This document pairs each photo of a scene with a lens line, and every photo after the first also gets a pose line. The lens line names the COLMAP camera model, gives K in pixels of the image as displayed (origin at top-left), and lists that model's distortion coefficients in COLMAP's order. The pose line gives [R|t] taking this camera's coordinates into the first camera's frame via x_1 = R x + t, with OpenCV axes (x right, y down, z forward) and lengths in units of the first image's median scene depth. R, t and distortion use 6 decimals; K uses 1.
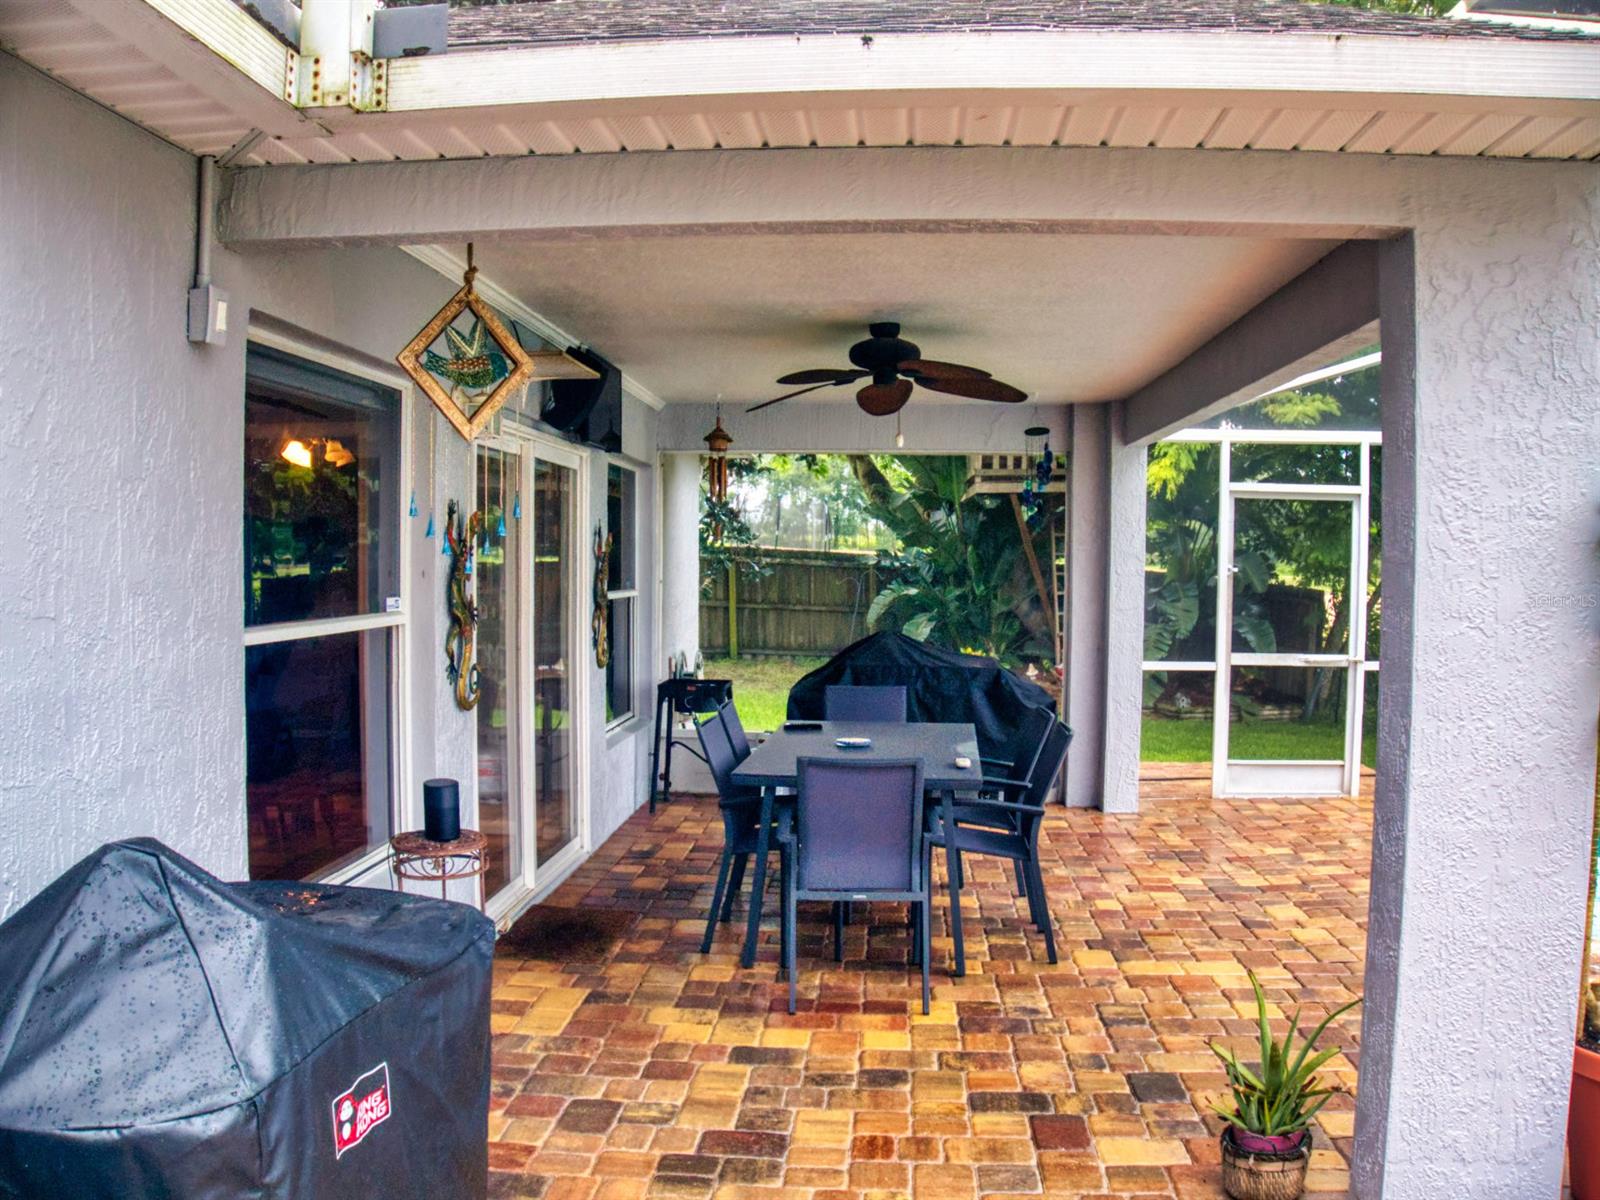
lens RADIAL K [[1338.1, 0, 796.4], [0, 1338.1, 606.5], [0, 0, 1]] dist [-0.200512, 0.086357]
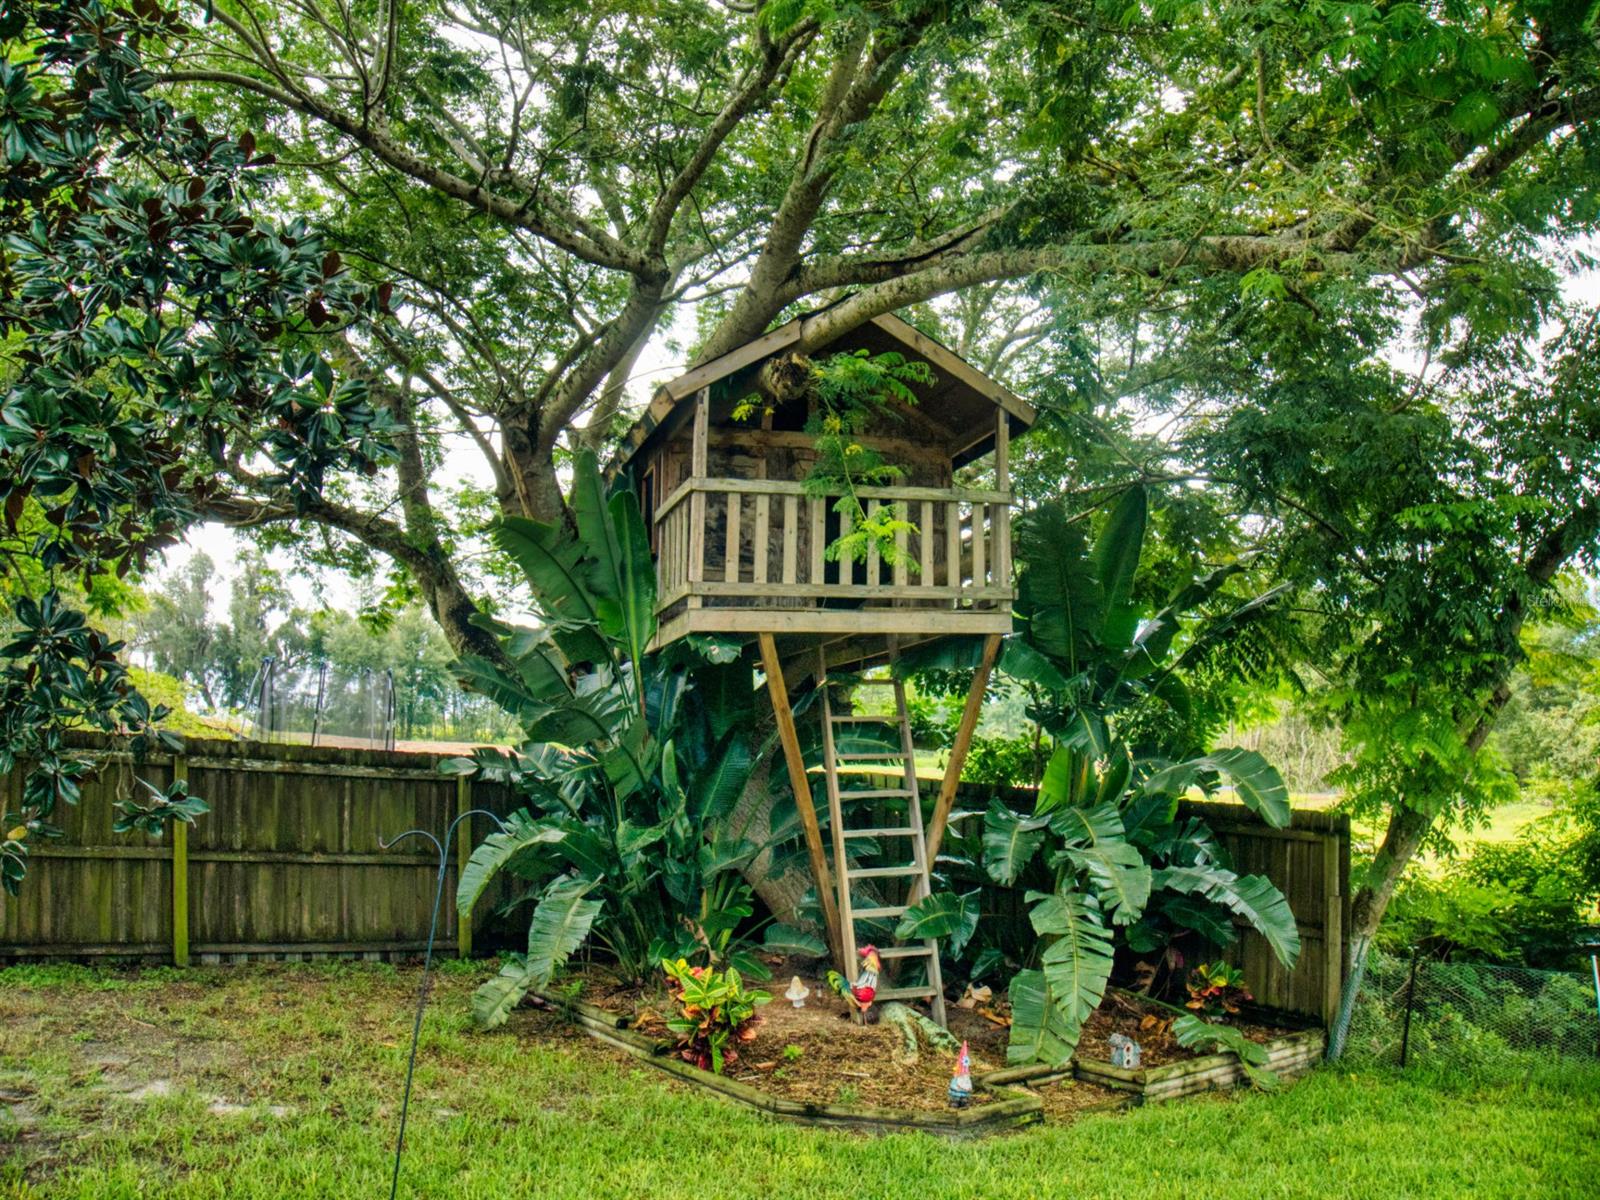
lens RADIAL K [[1338.1, 0, 809.7], [0, 1338.1, 588.3], [0, 0, 1]] dist [-0.200512, 0.086357]
pose [[0.948093, 0.034325, 0.316134, 0.020707], [0.015711, 0.987887, -0.154379, -0.022965], [-0.317604, 0.151332, 0.936070, 0.487277]]
